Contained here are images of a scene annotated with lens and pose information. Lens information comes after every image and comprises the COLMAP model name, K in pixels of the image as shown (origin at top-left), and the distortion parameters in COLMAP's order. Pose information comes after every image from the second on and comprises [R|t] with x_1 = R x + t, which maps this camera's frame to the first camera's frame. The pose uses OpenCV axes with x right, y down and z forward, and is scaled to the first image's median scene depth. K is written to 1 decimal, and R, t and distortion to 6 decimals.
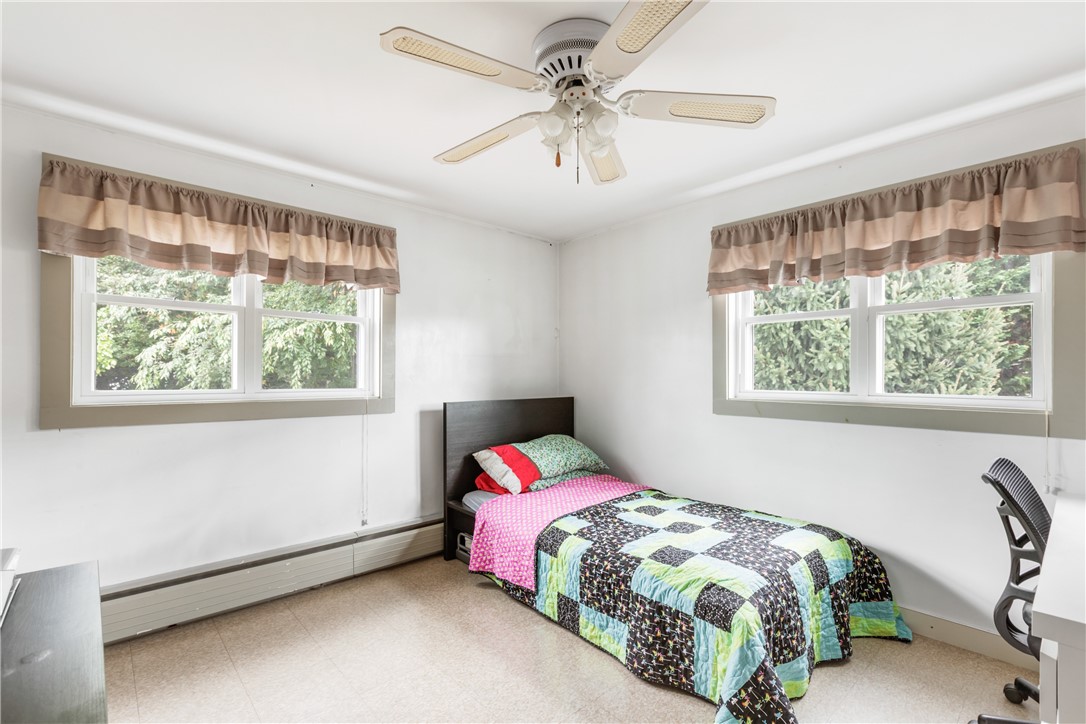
lens RADIAL K [[495.9, 0, 542.1], [0, 495.9, 370.5], [0, 0, 1]] dist [0.000415, 0.000291]
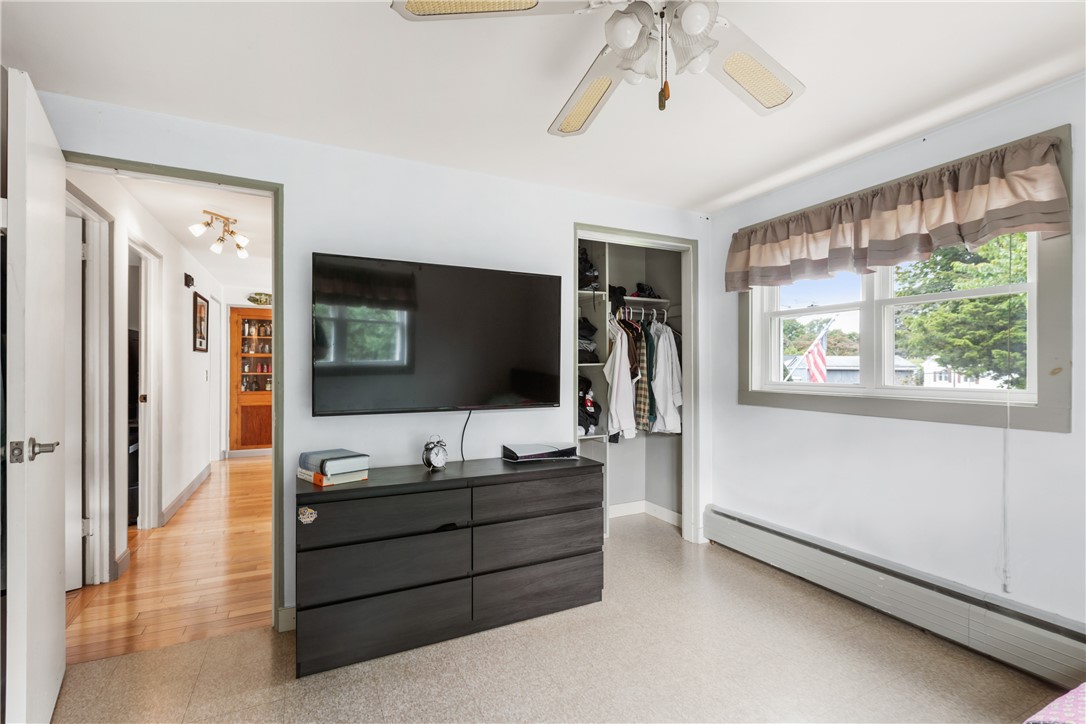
lens RADIAL K [[495.9, 0, 543.5], [0, 495.9, 366.2], [0, 0, 1]] dist [0.000415, 0.000291]
pose [[-0.289714, -0.008812, -0.957073, 0.515882], [0.008641, 0.999893, -0.011822, 0.007349], [0.957074, -0.011695, -0.289606, 0.649602]]
